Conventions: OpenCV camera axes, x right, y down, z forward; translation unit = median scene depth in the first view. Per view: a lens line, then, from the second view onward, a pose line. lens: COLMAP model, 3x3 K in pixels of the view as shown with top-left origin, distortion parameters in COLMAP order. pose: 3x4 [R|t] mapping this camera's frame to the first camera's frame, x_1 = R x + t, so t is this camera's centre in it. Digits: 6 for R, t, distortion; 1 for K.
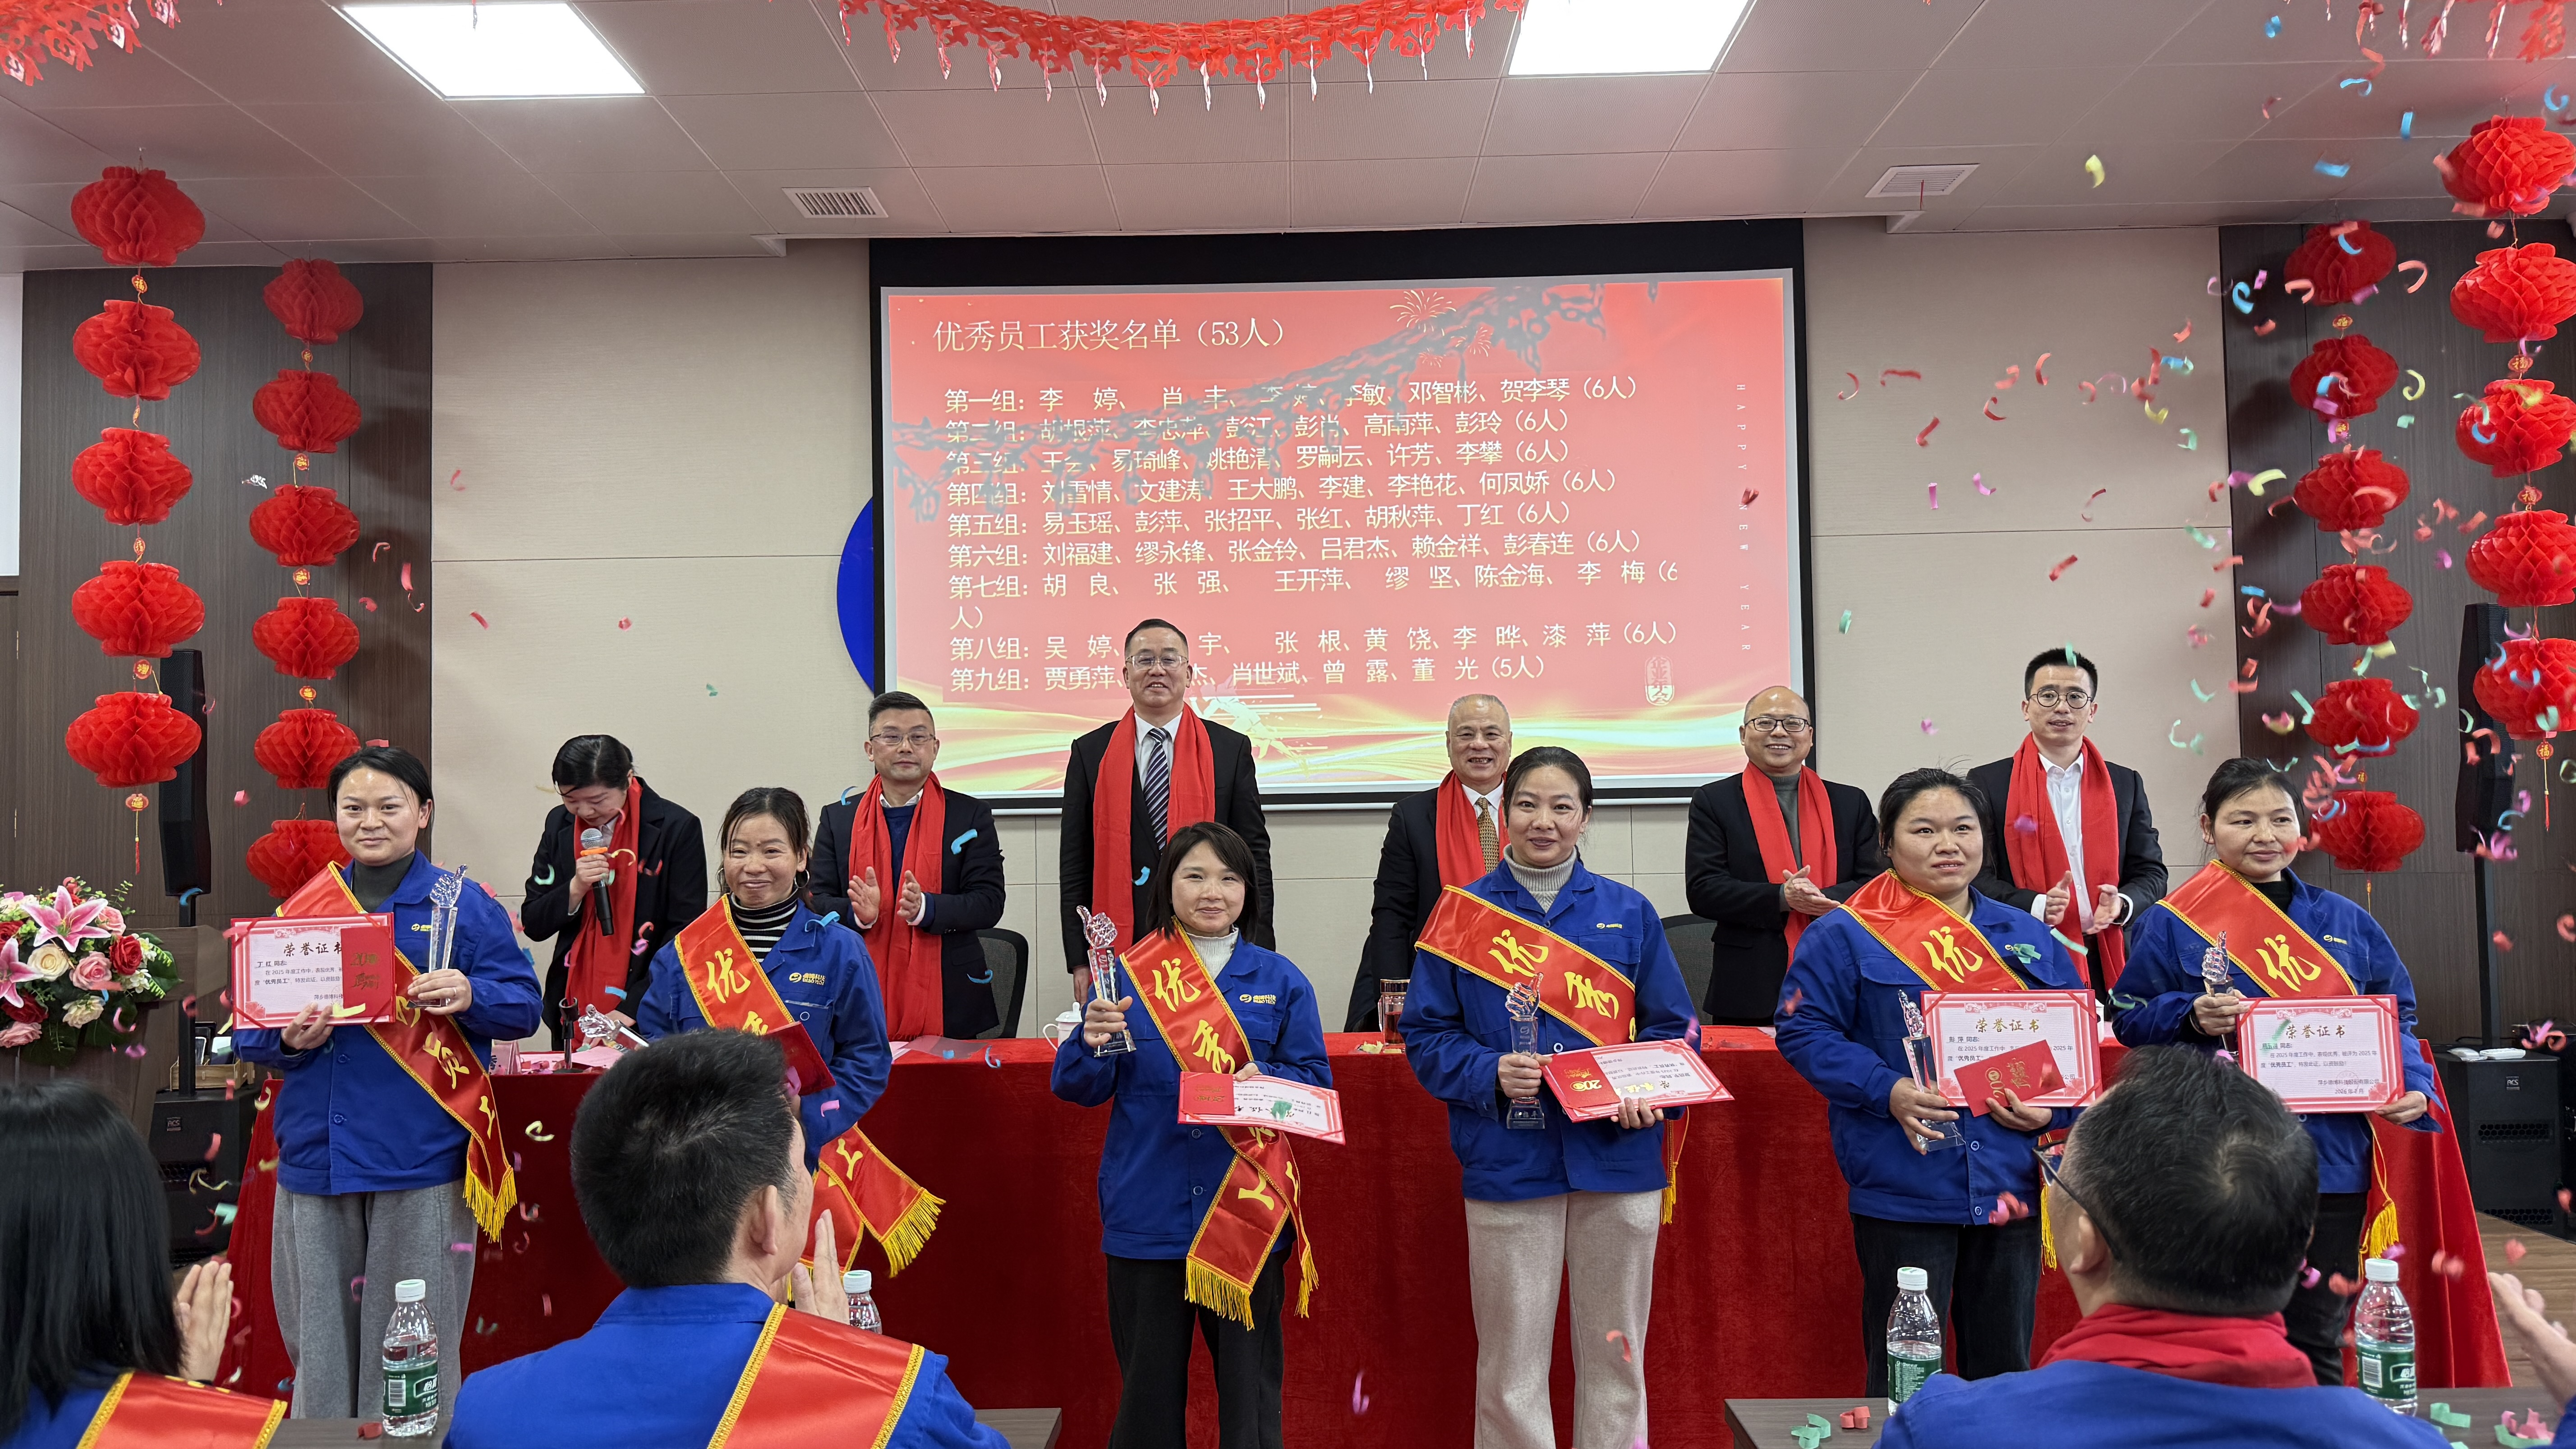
lens RADIAL K [[1793.9, 0, 1284.6], [0, 1793.9, 724.2], [0, 0, 1]] dist [0.009124, -0.001845]
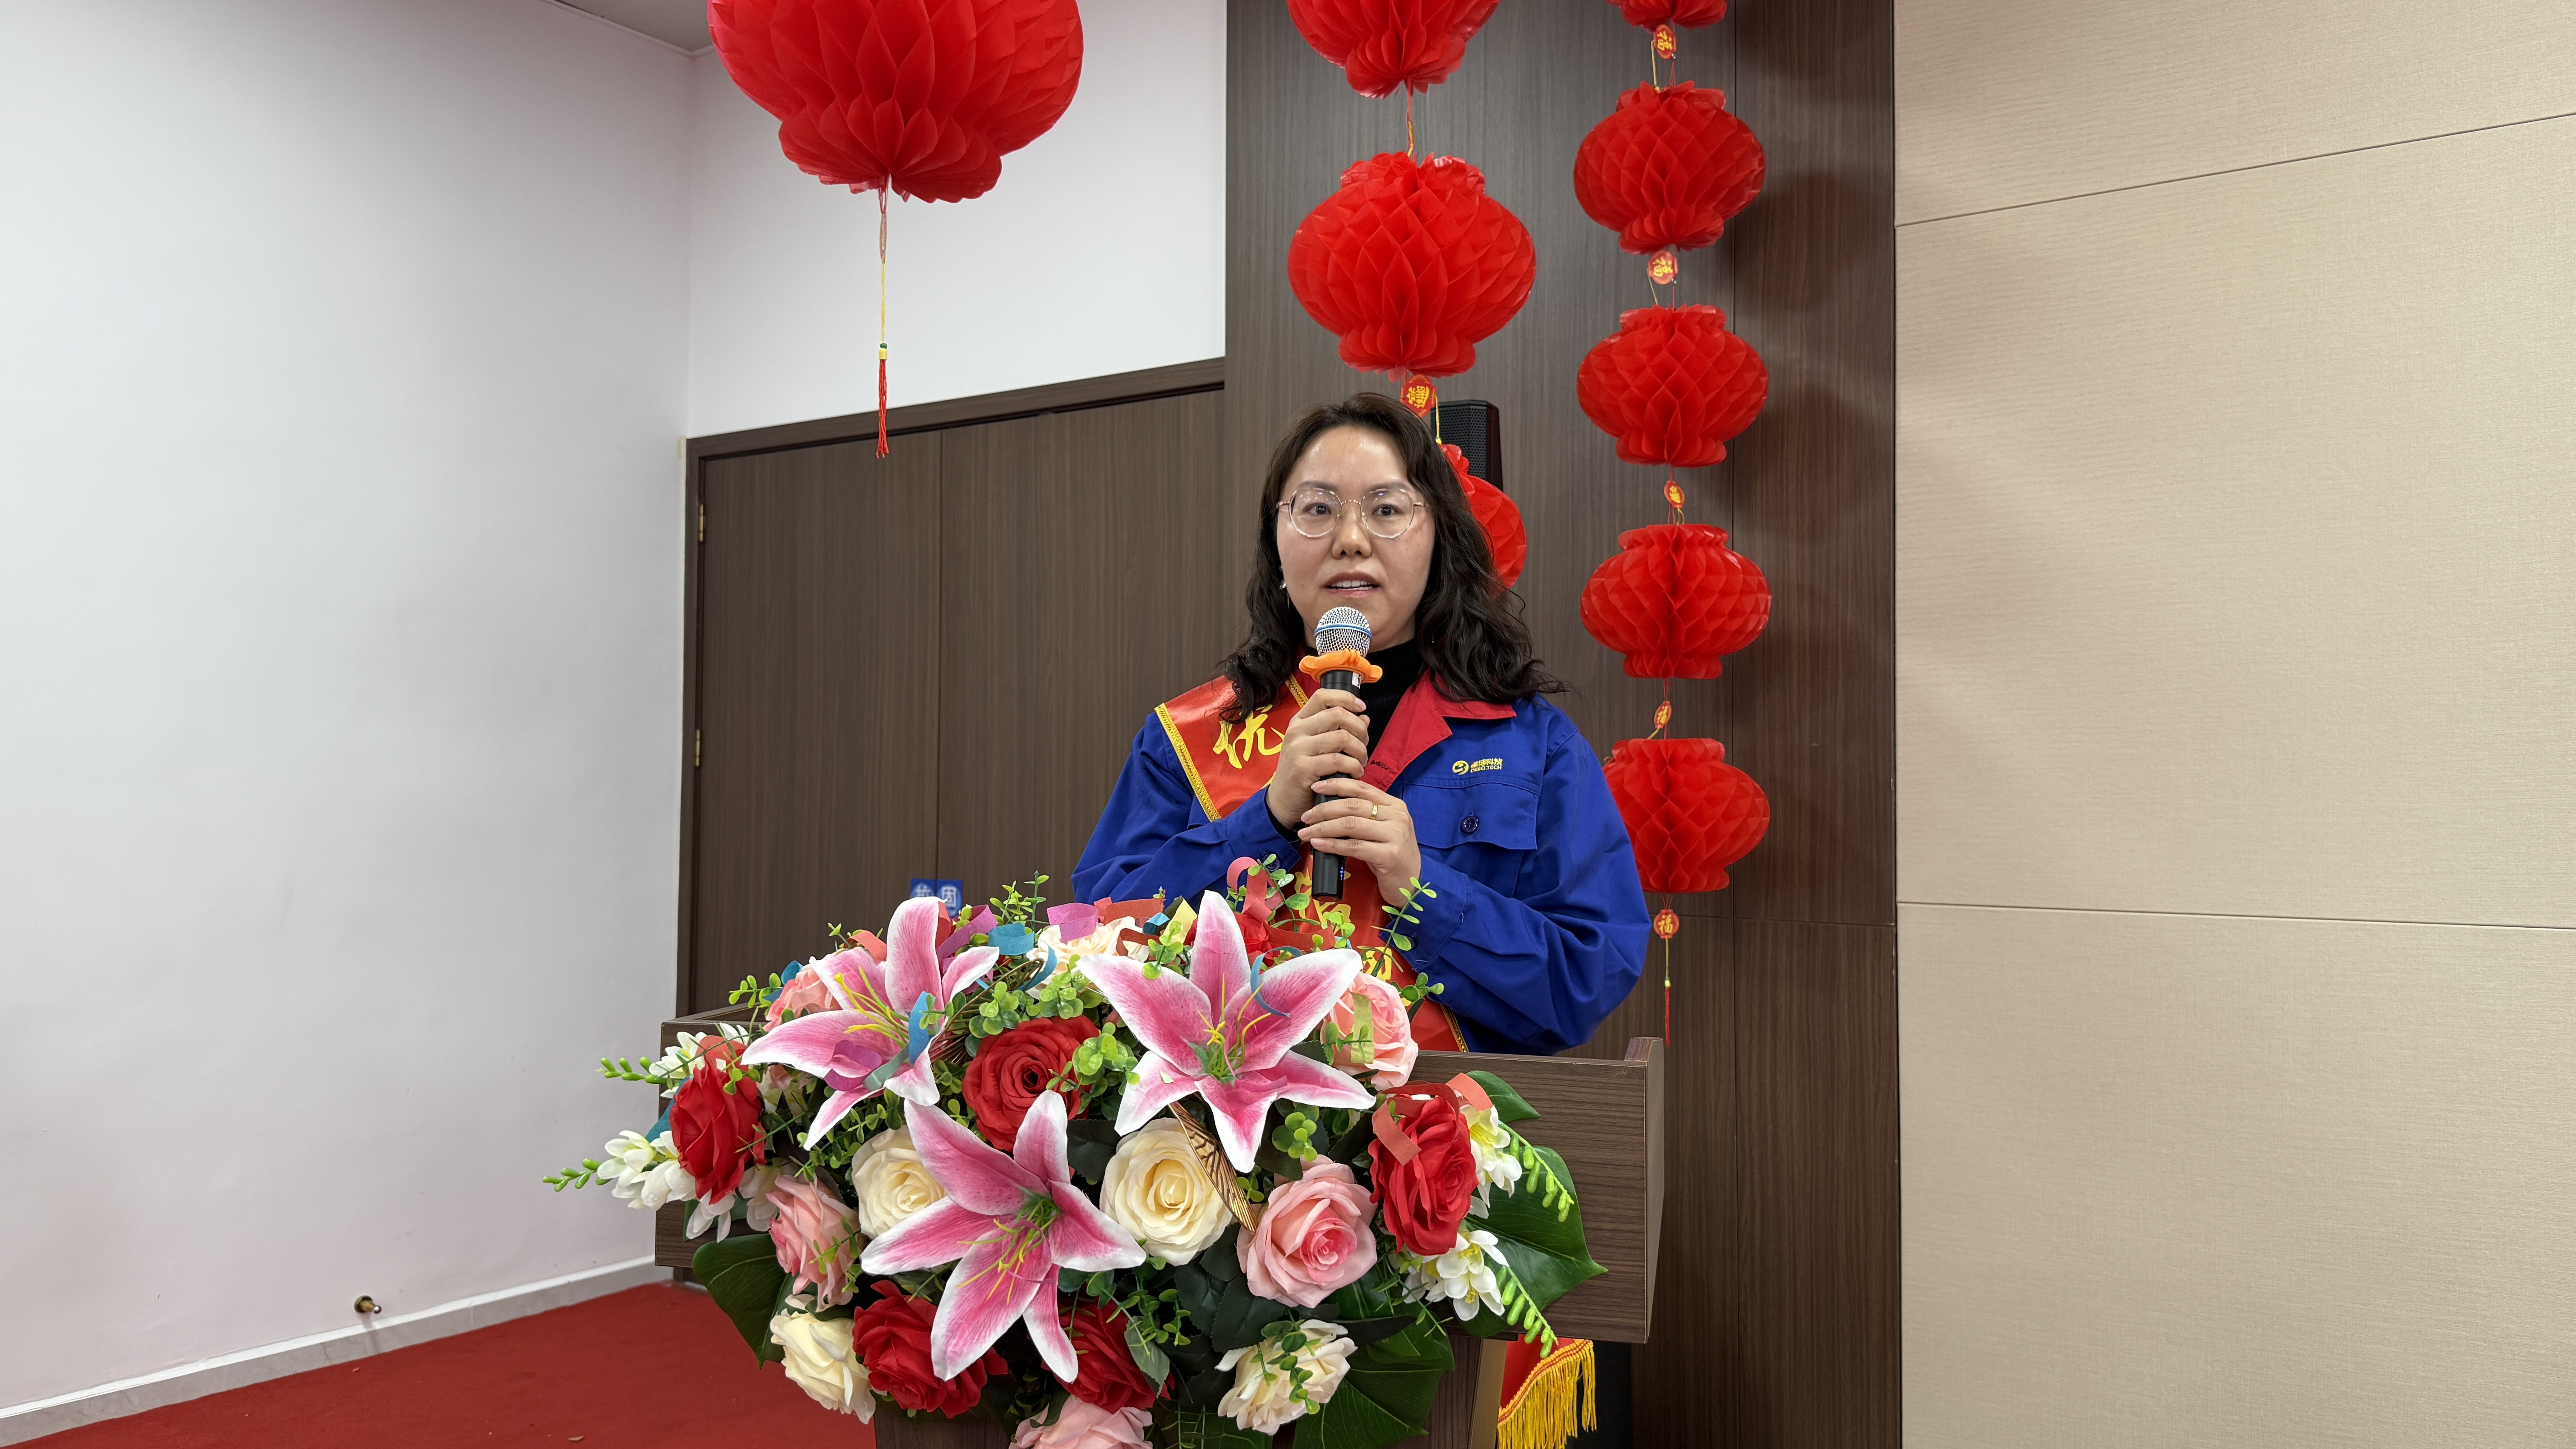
lens RADIAL K [[1721.2, 0, 1421.8], [0, 1721.2, 718.8], [0, 0, 1]] dist [0.025231, 0.000869]
pose [[0.860231, 0.001715, -0.509902, -0.369891], [0.004026, 0.999940, 0.010156, 0.043956], [0.509889, -0.010789, 0.860173, 0.563129]]
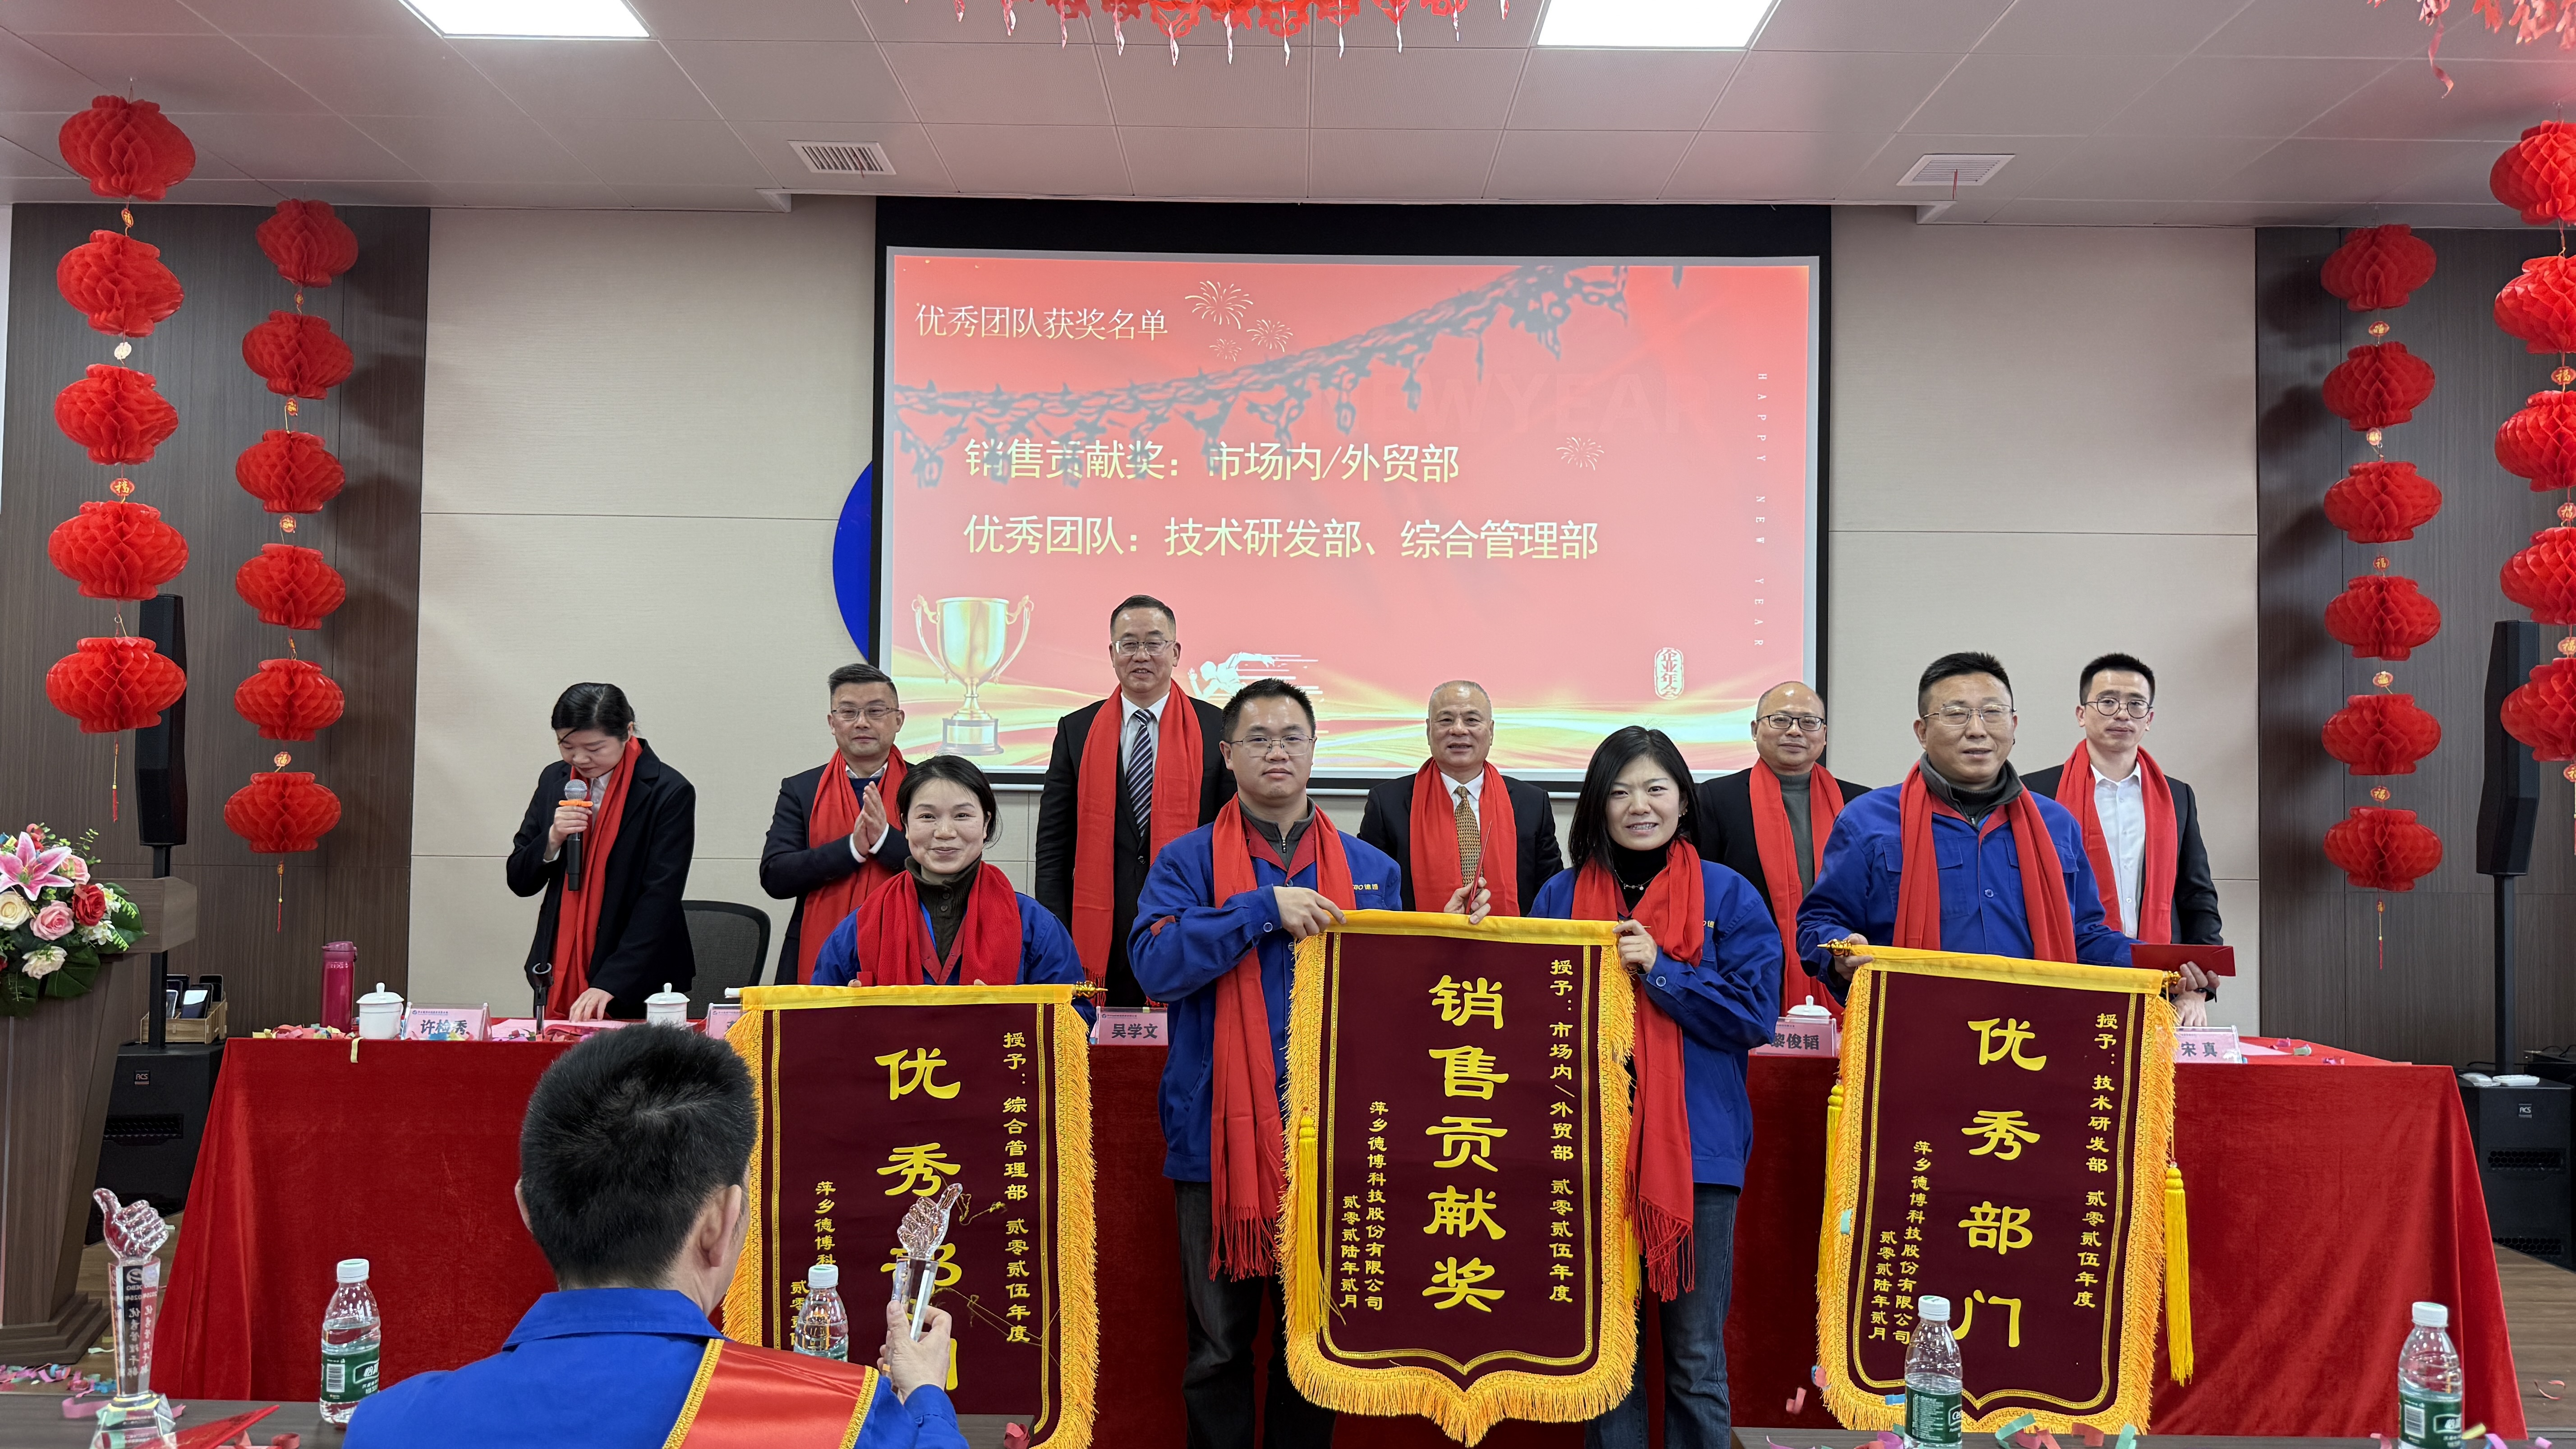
lens RADIAL K [[1793.9, 0, 1284.6], [0, 1793.9, 724.2], [0, 0, 1]] dist [0.009124, -0.001845]
pose [[0.999512, 0.031236, 0.000779, -0.001371], [-0.031242, 0.999465, 0.009722, 0.000549], [-0.000475, -0.009741, 0.999952, 0.019902]]
